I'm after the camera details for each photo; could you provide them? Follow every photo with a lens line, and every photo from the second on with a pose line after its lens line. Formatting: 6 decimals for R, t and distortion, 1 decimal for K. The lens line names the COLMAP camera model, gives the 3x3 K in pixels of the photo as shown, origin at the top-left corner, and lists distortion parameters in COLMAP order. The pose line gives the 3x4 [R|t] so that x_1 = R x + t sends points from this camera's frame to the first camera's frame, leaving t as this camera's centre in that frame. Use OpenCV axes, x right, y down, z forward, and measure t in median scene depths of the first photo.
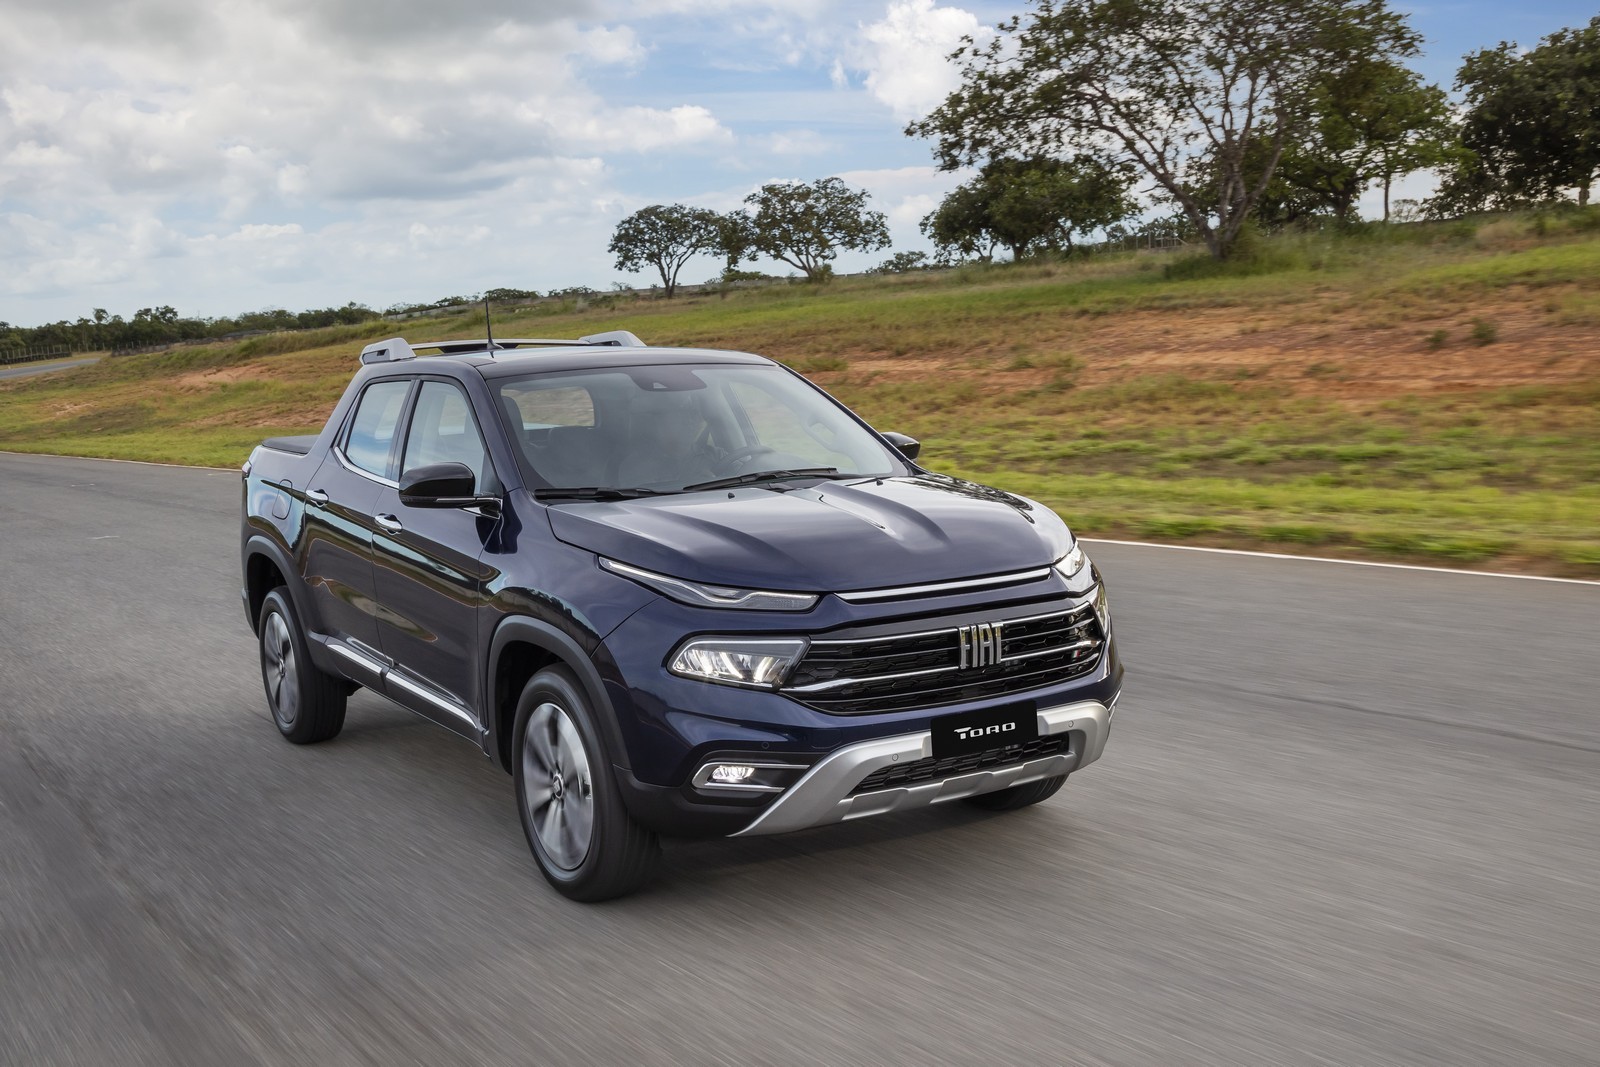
lens RADIAL K [[1330.2, 0, 801.2], [0, 1330.2, 534.2], [0, 0, 1]] dist [0.001991, 0.000340]
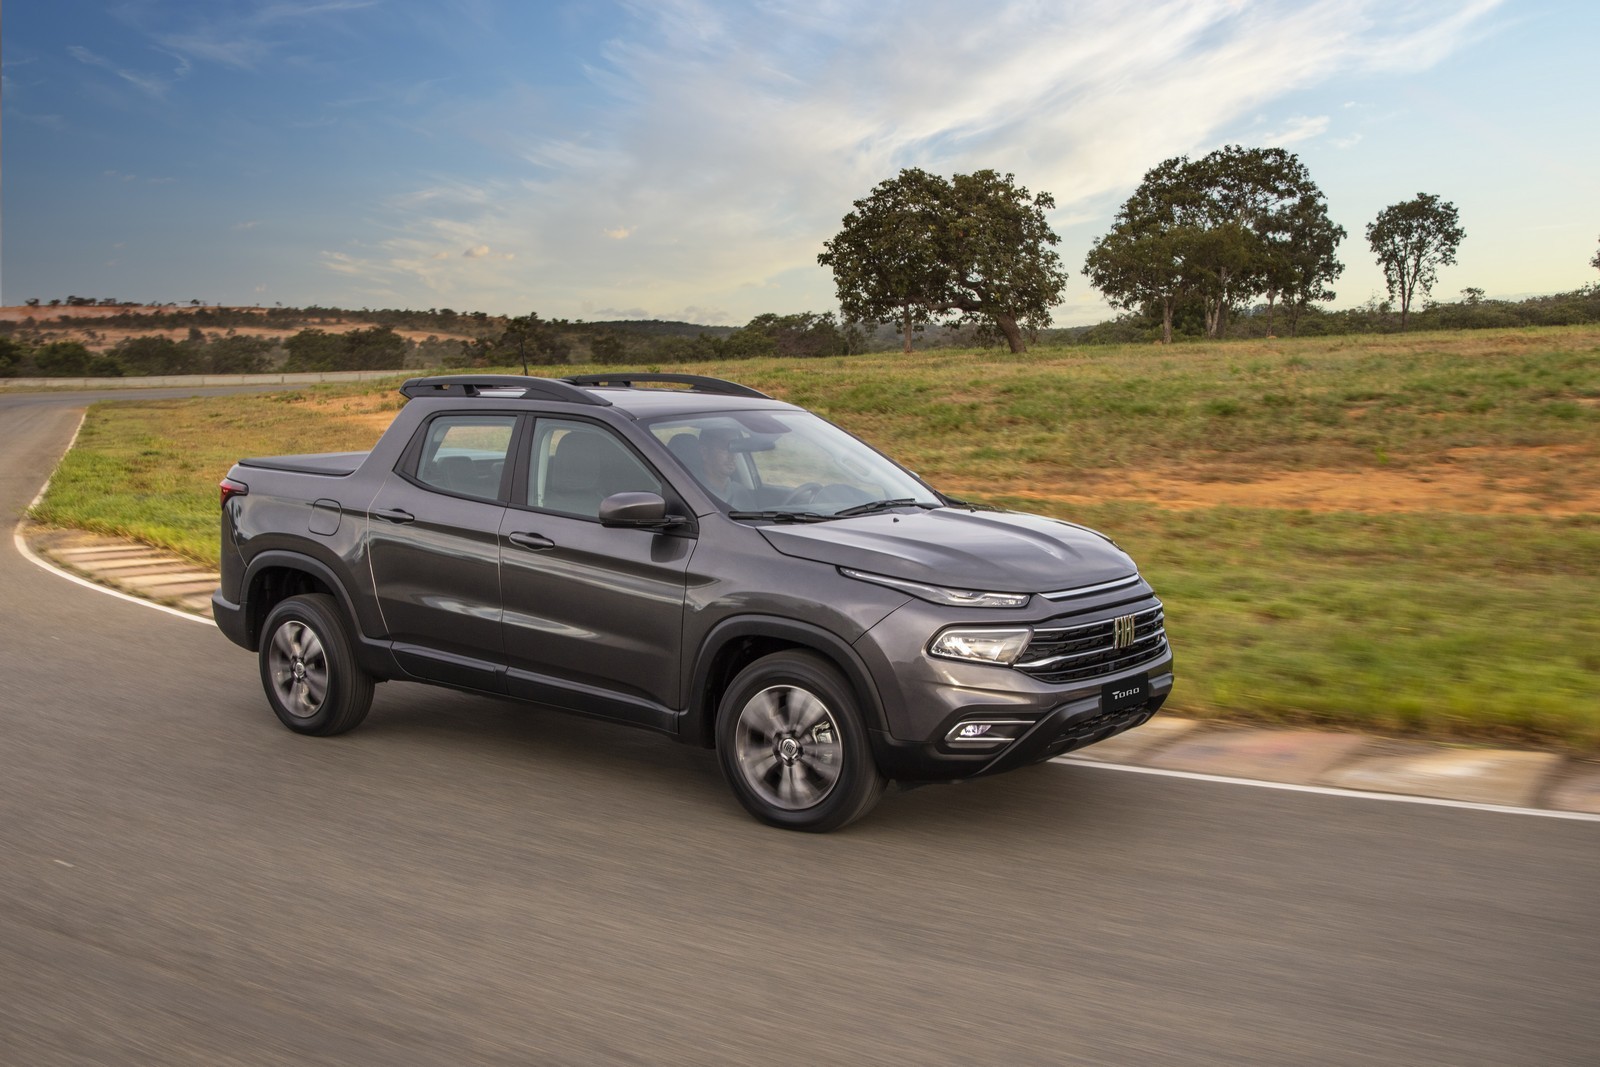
lens RADIAL K [[1470.2, 0, 799.8], [0, 1470.2, 533.4], [0, 0, 1]] dist [0.000113, 0.000000]
pose [[0.952538, -0.000542, 0.304418, -0.646865], [0.003797, 0.999942, -0.010103, -0.002701], [-0.304394, 0.010779, 0.952485, -0.340011]]
